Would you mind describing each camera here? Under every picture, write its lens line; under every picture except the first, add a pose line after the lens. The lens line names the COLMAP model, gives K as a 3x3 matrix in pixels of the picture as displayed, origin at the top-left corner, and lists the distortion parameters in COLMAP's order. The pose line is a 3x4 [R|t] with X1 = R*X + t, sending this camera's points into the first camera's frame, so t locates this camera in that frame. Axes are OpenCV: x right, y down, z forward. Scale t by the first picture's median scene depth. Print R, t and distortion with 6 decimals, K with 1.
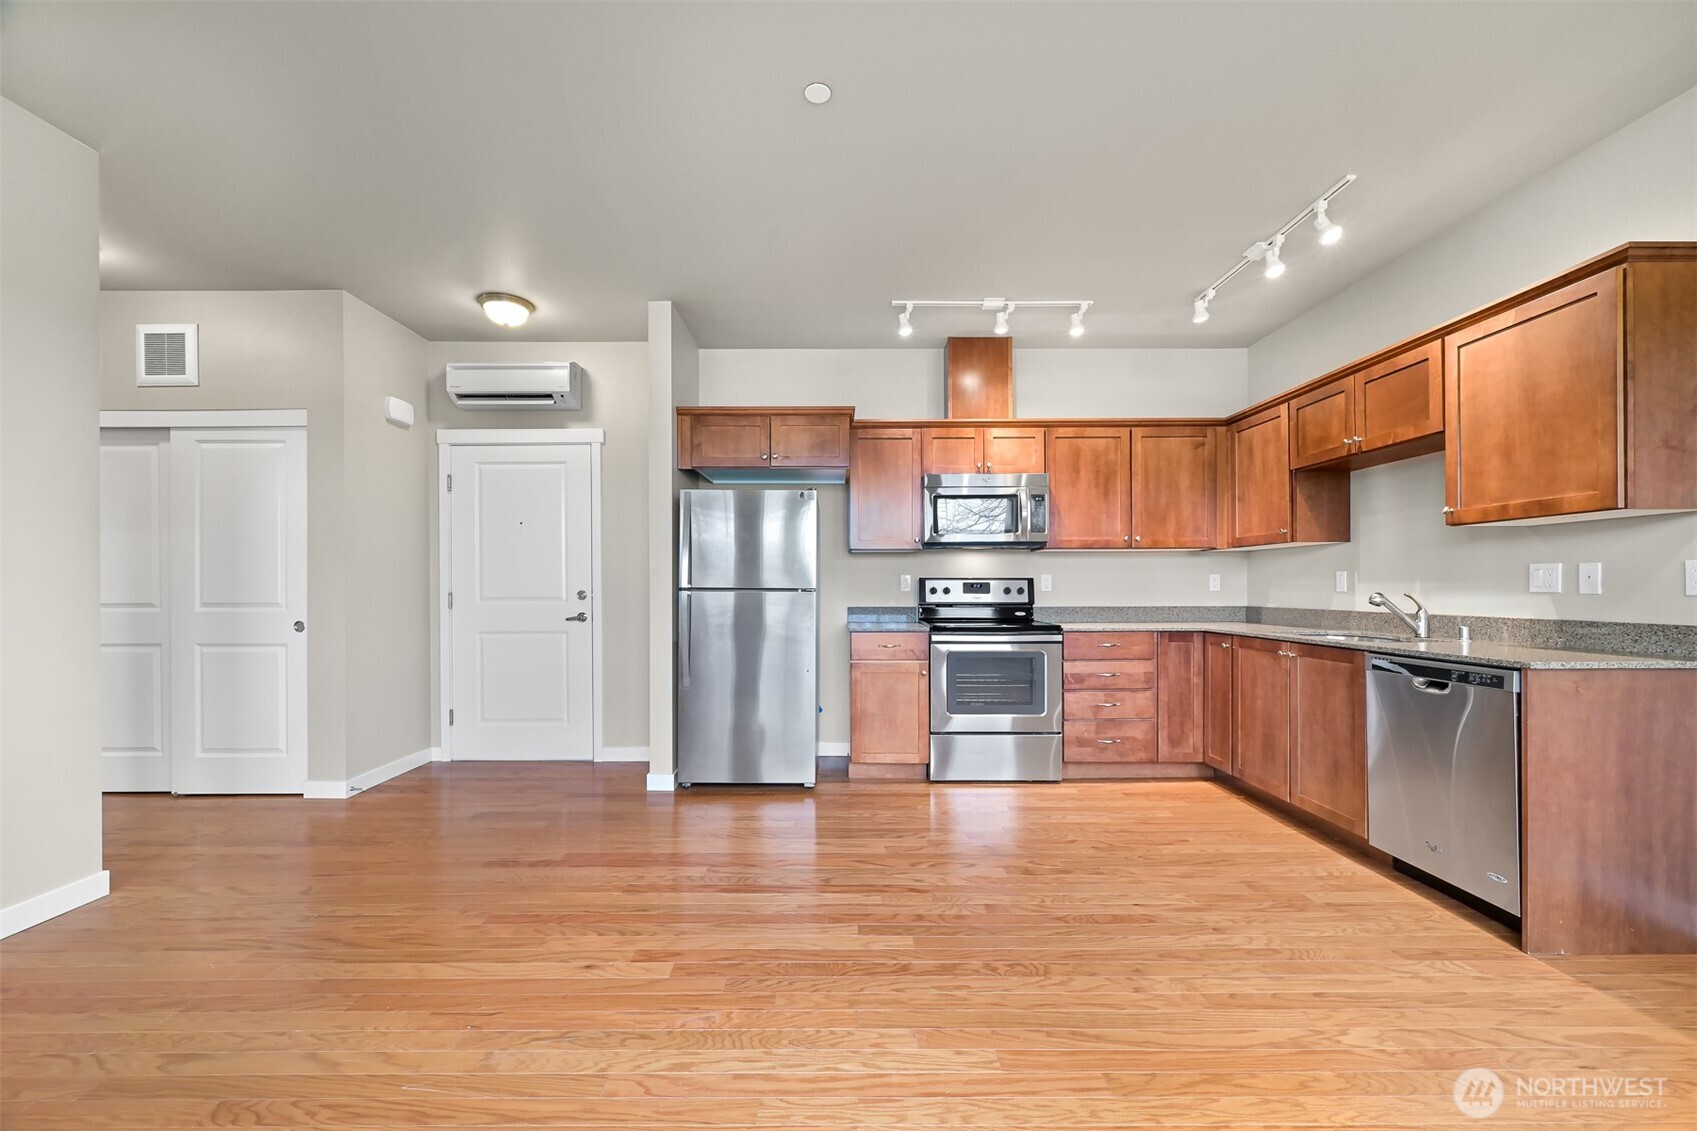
lens RADIAL K [[741.8, 0, 818.3], [0, 741.8, 582.5], [0, 0, 1]] dist [-0.001402, 0.000181]
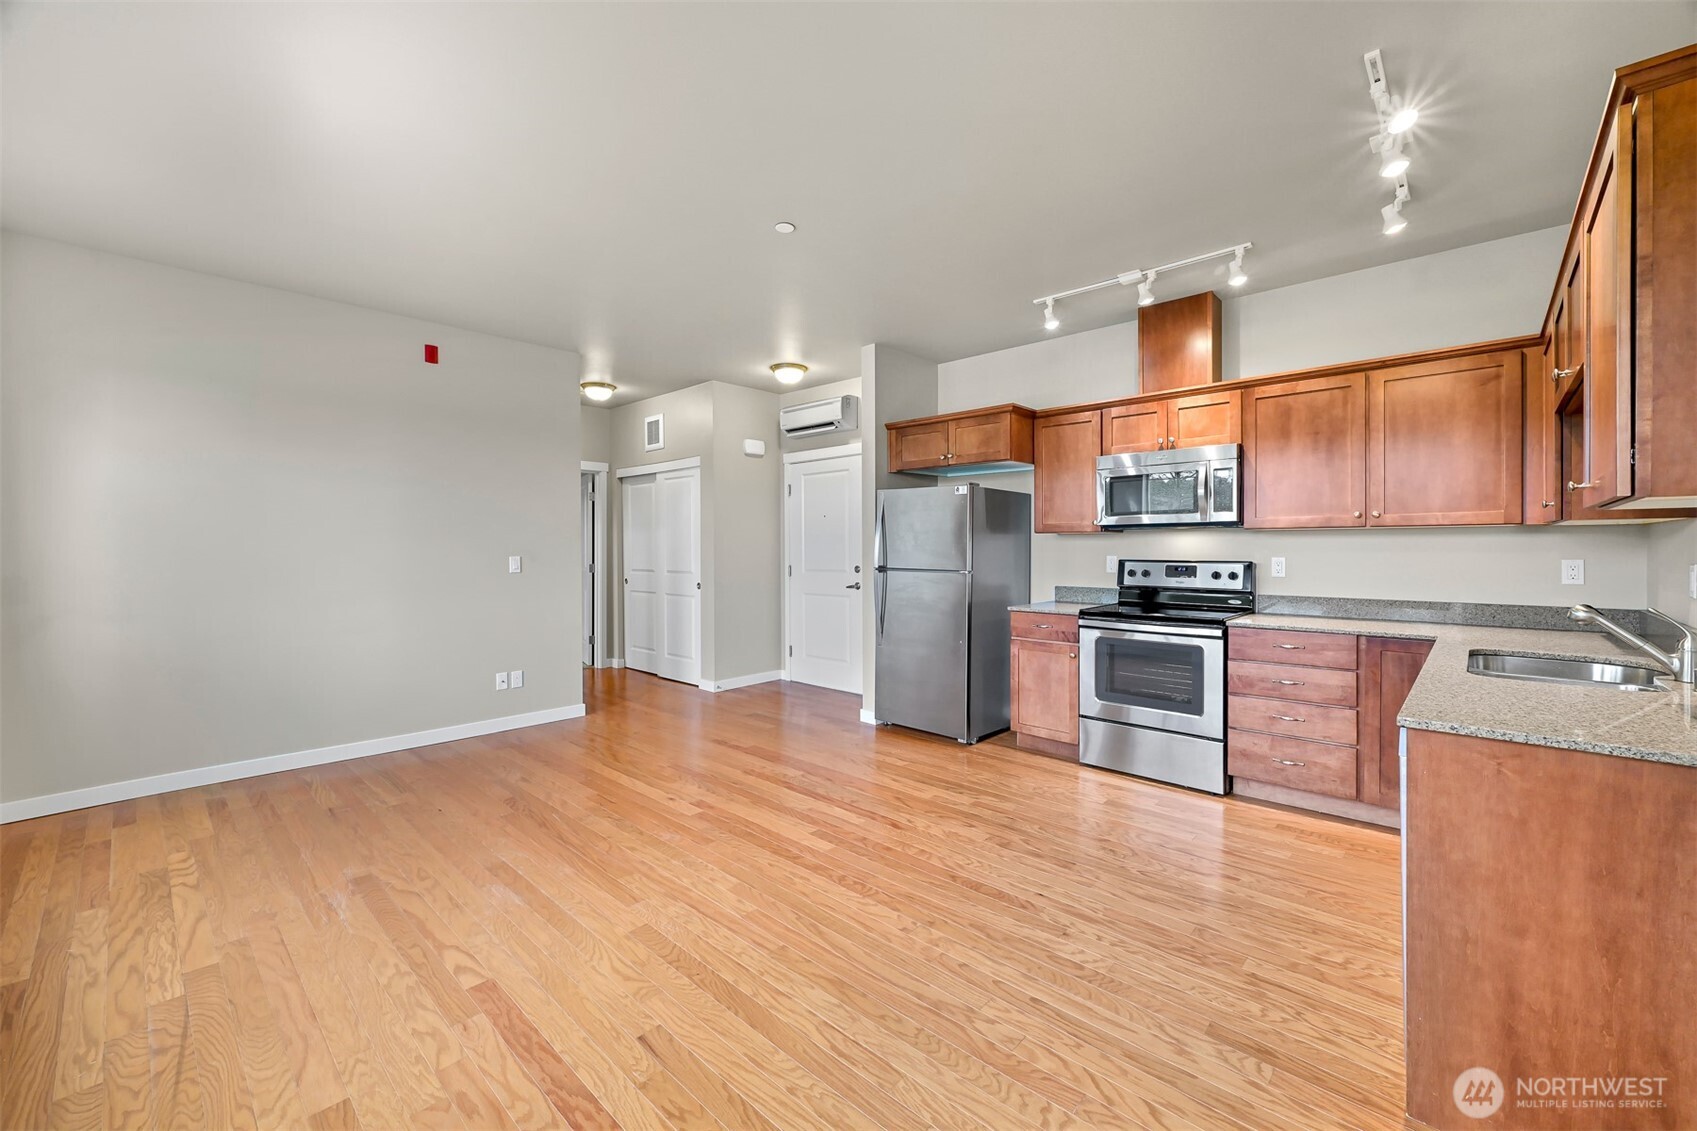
lens RADIAL K [[702.1, 0, 774.6], [0, 702.1, 545.0], [0, 0, 1]] dist [-0.002772, -0.000005]
pose [[0.682767, -0.003152, -0.730629, 0.651976], [0.009791, 0.999940, 0.004836, -0.044642], [0.730571, -0.010456, 0.682757, 0.049464]]
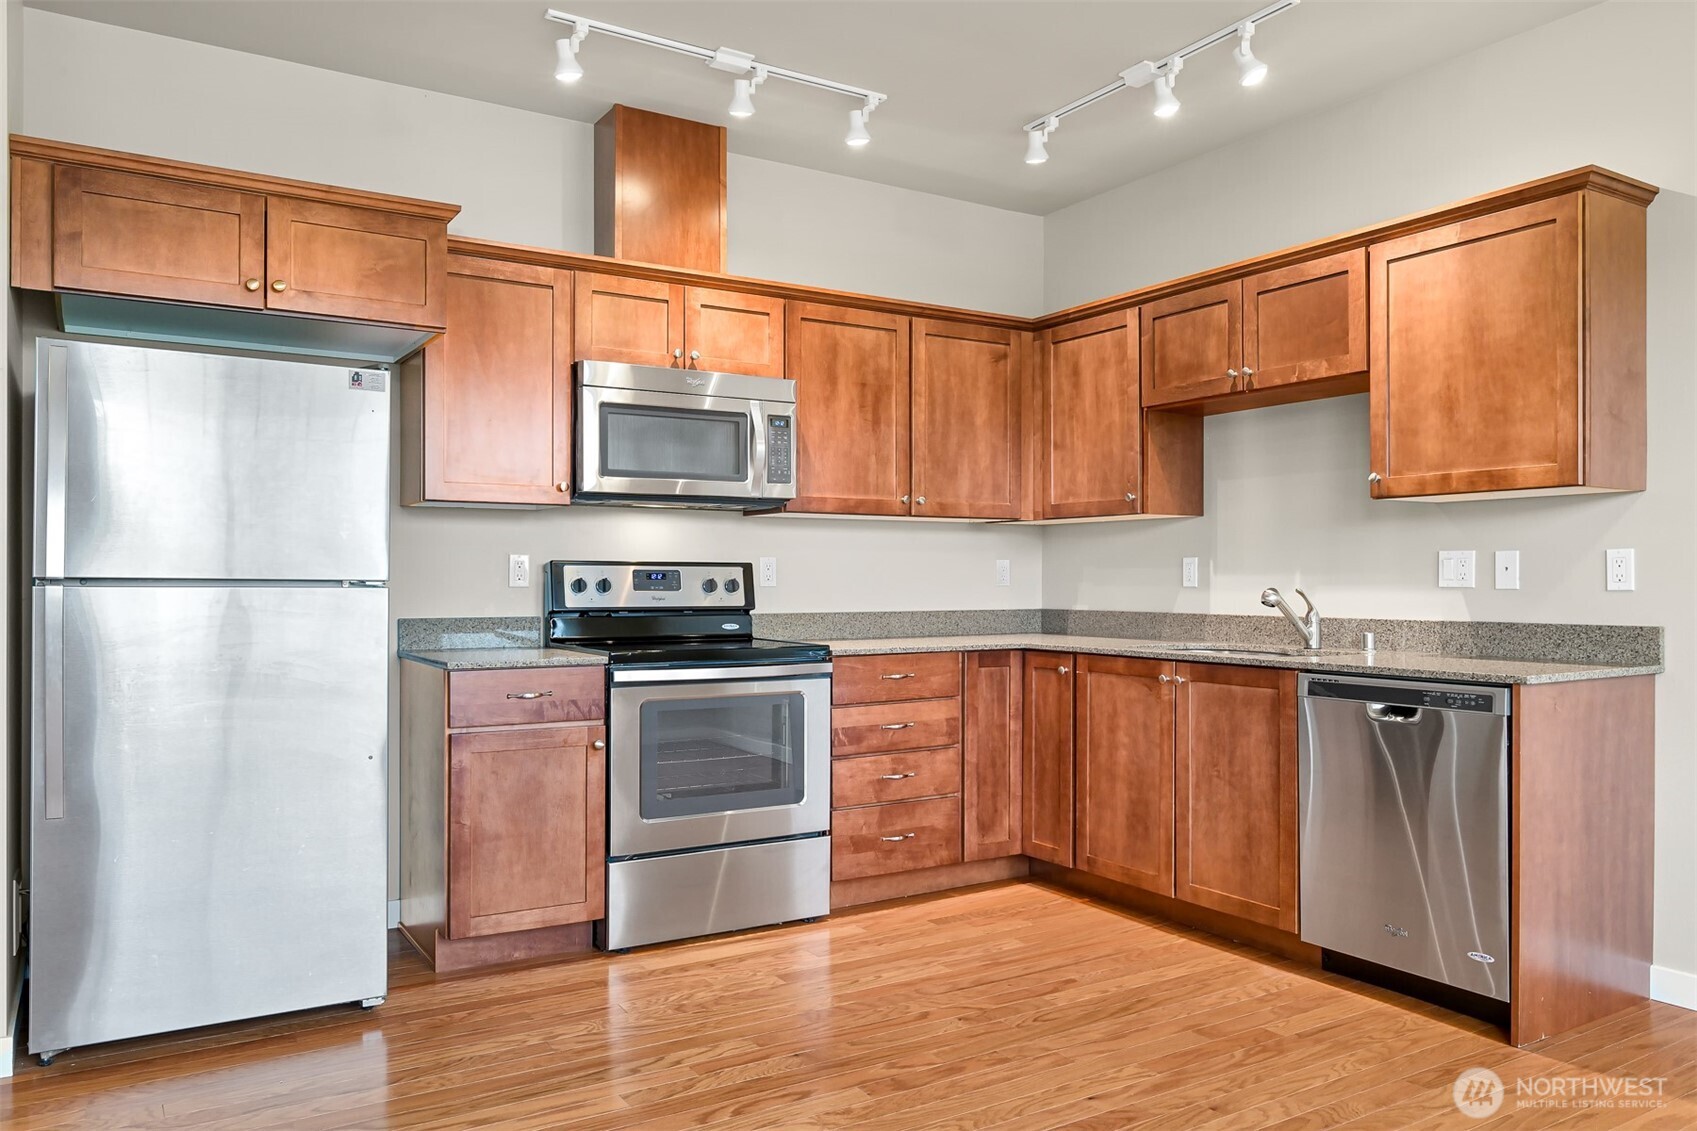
lens RADIAL K [[1303.1, 0, 921.3], [0, 1303.1, 573.8], [0, 0, 1]] dist [-0.002359, -0.001780]
pose [[0.819018, 0.005184, 0.573745, -0.222747], [-0.006088, 0.999981, -0.000345, 0.002165], [-0.573736, -0.003210, 0.819034, 0.147598]]
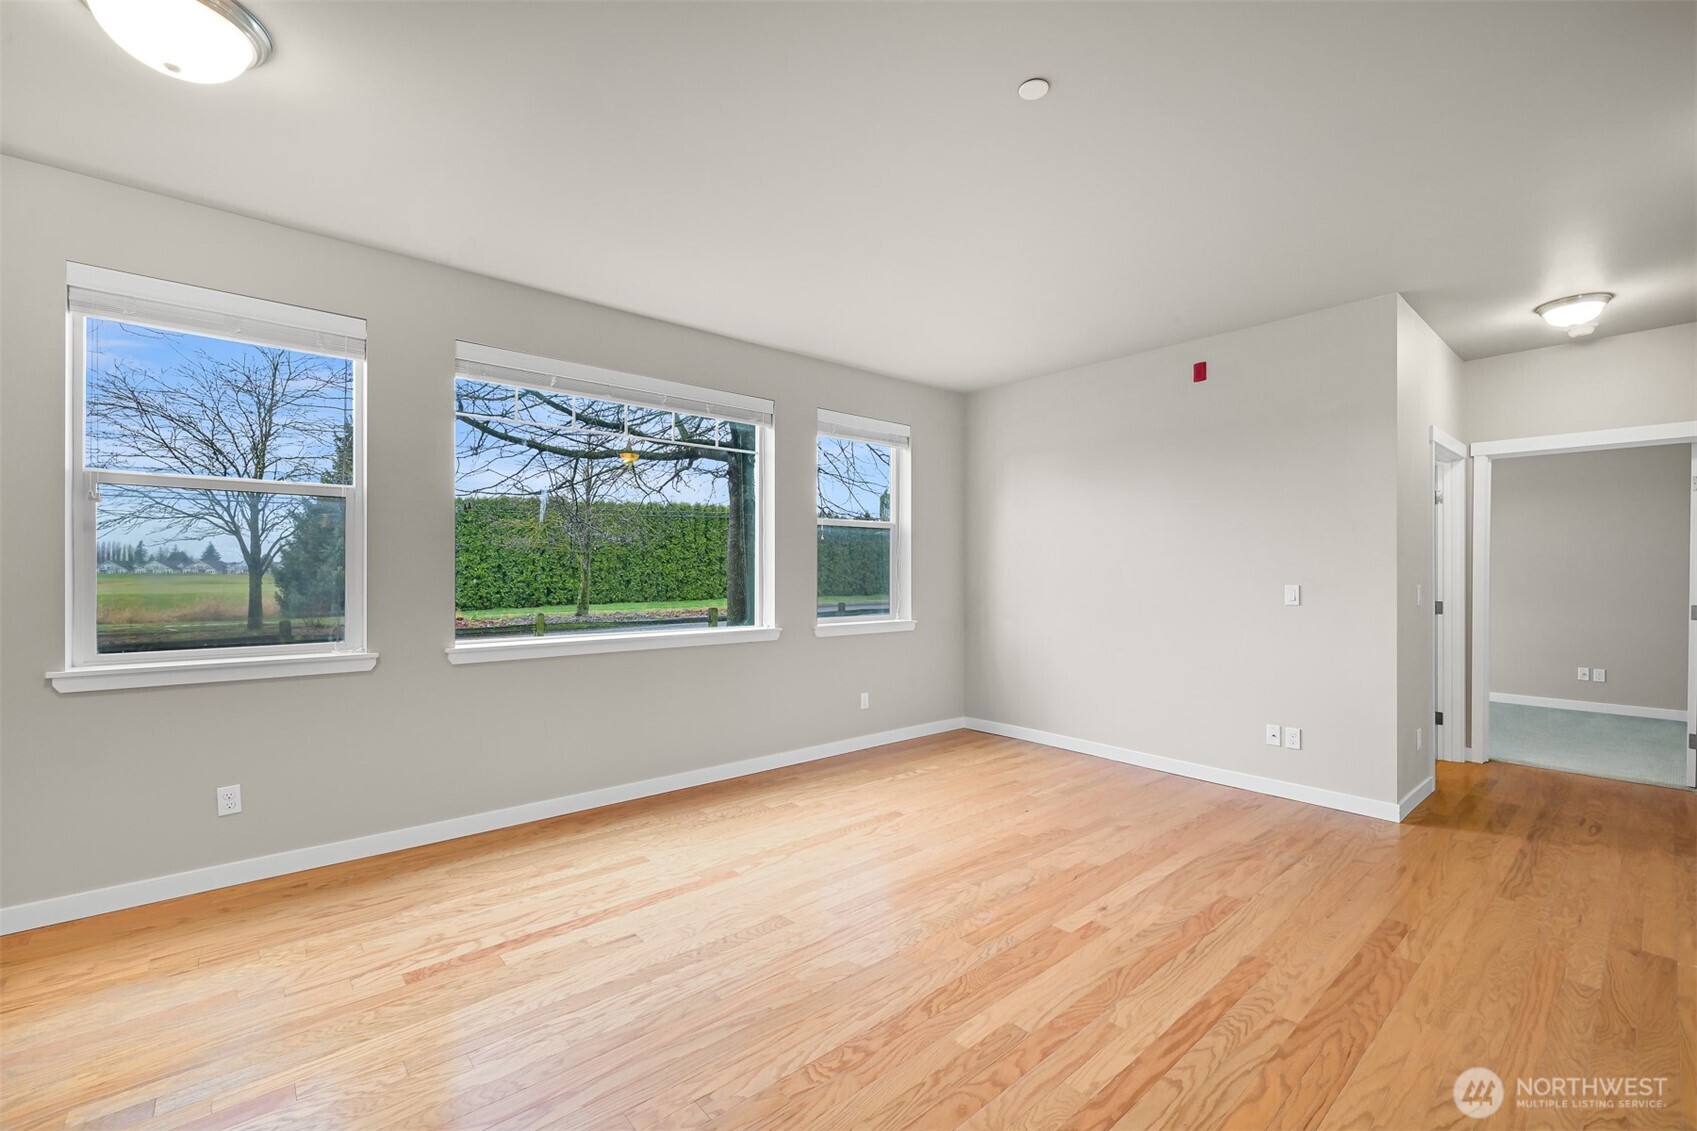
lens RADIAL K [[672.7, 0, 884.4], [0, 672.7, 571.7], [0, 0, 1]] dist [-0.000533, 0.000005]
pose [[-0.730415, -0.003318, -0.682996, 0.477222], [0.004198, 0.999948, -0.009347, -0.032246], [0.682991, -0.009694, -0.730362, 1.004830]]
